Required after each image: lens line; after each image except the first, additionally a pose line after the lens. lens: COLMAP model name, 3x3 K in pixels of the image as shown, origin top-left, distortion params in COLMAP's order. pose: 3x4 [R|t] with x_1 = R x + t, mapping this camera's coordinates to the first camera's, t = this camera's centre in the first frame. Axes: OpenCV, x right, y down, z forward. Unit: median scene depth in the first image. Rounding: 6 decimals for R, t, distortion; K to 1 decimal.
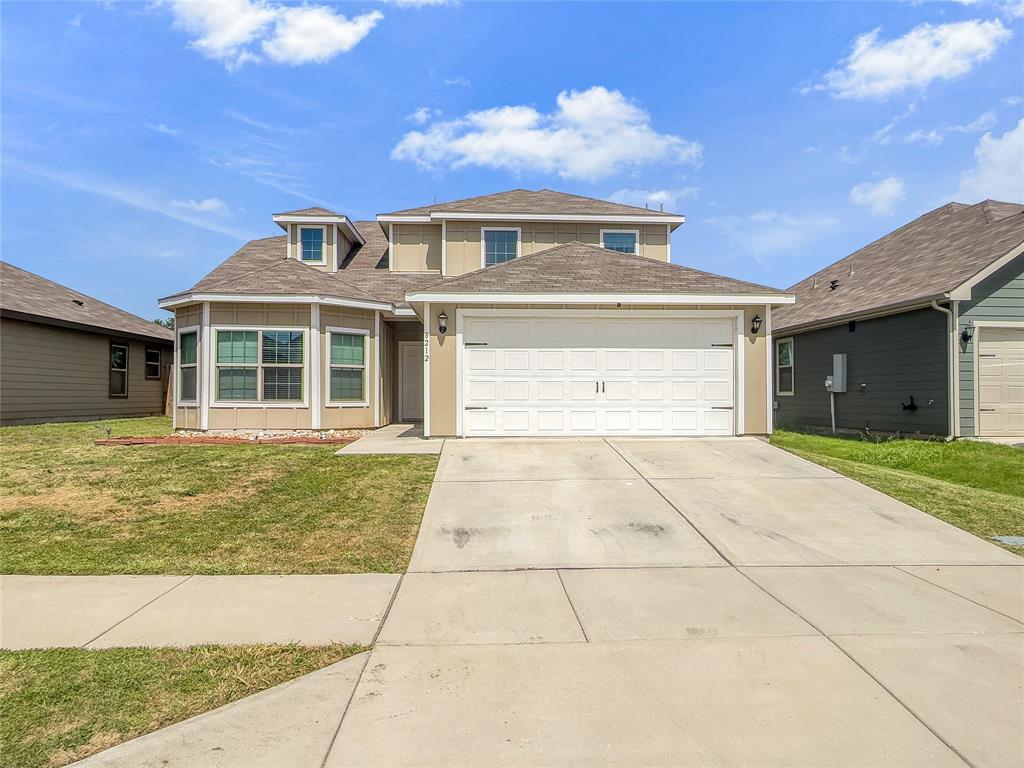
lens RADIAL K [[670.1, 0, 510.5], [0, 670.1, 383.5], [0, 0, 1]] dist [-0.002525, -0.000206]
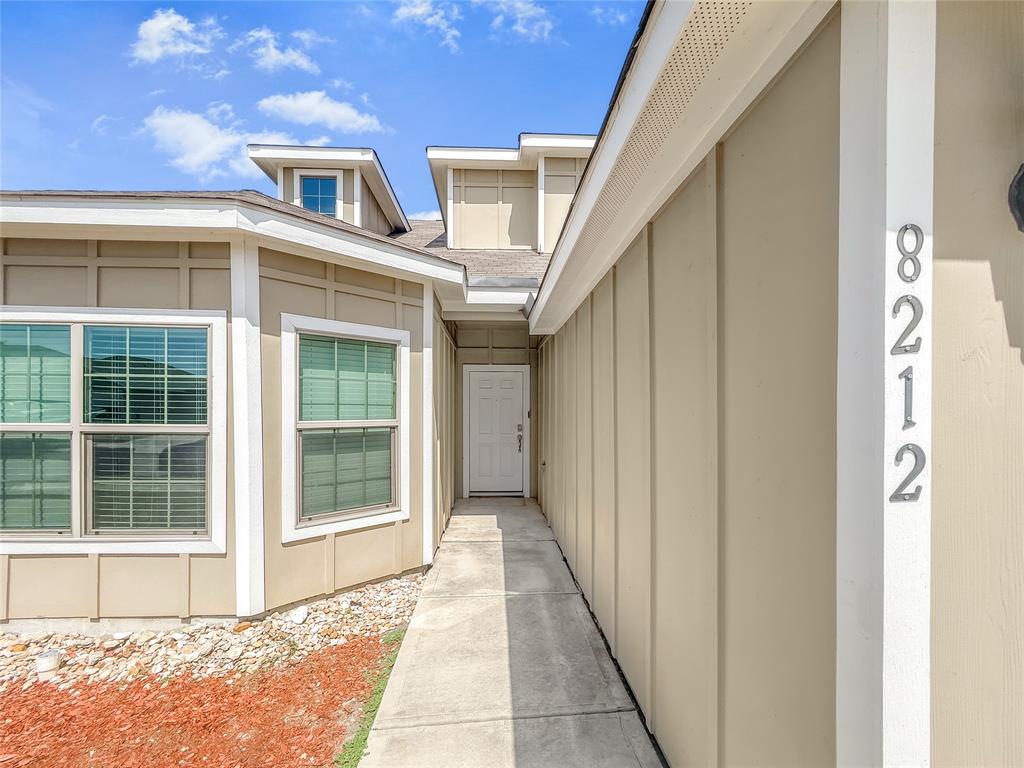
lens RADIAL K [[450.4, 0, 513.0], [0, 450.4, 408.8], [0, 0, 1]] dist [0.000060, -0.000001]
pose [[0.999951, 0.000645, -0.009872, -0.146319], [-0.000446, 0.999797, 0.020123, -0.038829], [0.009883, -0.020117, 0.999749, 0.733710]]
